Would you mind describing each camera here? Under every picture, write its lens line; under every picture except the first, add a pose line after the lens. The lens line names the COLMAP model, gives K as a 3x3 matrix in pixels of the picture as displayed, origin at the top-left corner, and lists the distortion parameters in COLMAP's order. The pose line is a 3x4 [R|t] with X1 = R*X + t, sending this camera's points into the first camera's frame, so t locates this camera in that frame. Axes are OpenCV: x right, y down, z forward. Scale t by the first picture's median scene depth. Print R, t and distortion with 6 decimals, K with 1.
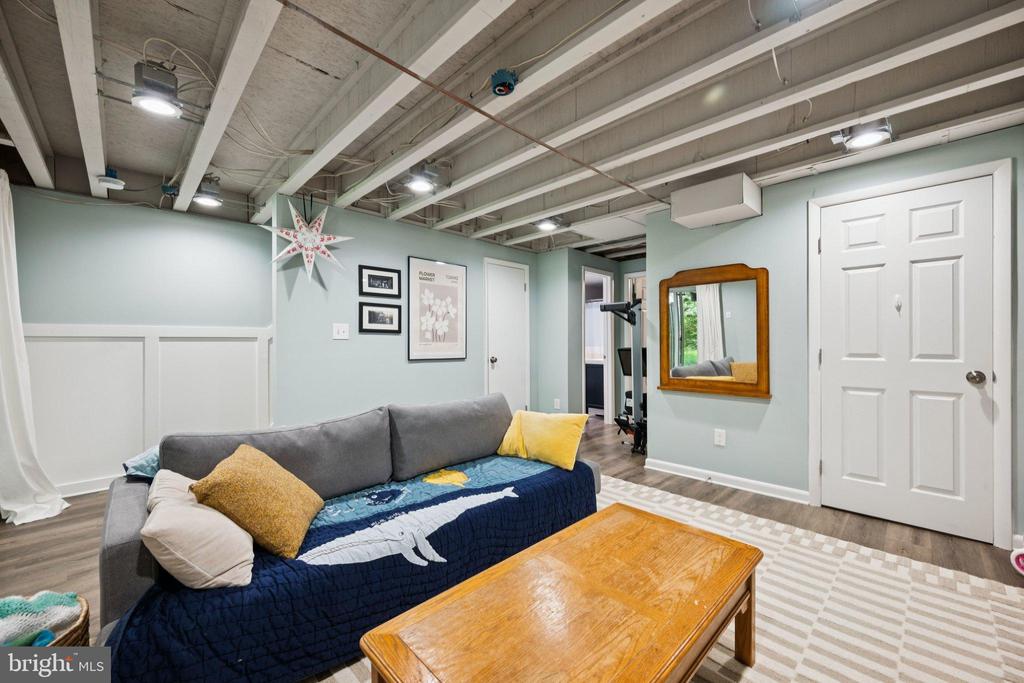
lens RADIAL K [[405.4, 0, 519.1], [0, 405.4, 345.3], [0, 0, 1]] dist [-0.003730, -0.000222]
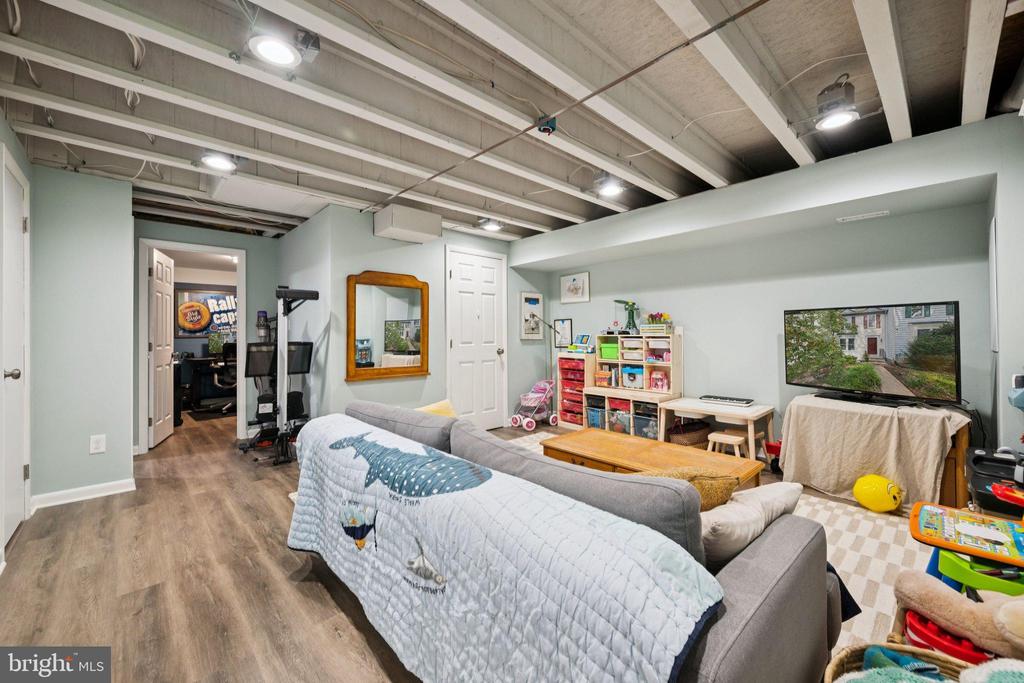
lens RADIAL K [[405.4, 0, 512.7], [0, 405.4, 337.1], [0, 0, 1]] dist [-0.003730, -0.000222]
pose [[0.017476, -0.002543, 0.999844, -0.900346], [0.010303, 0.999944, 0.002363, -0.002341], [-0.999794, 0.010260, 0.017501, 0.773034]]
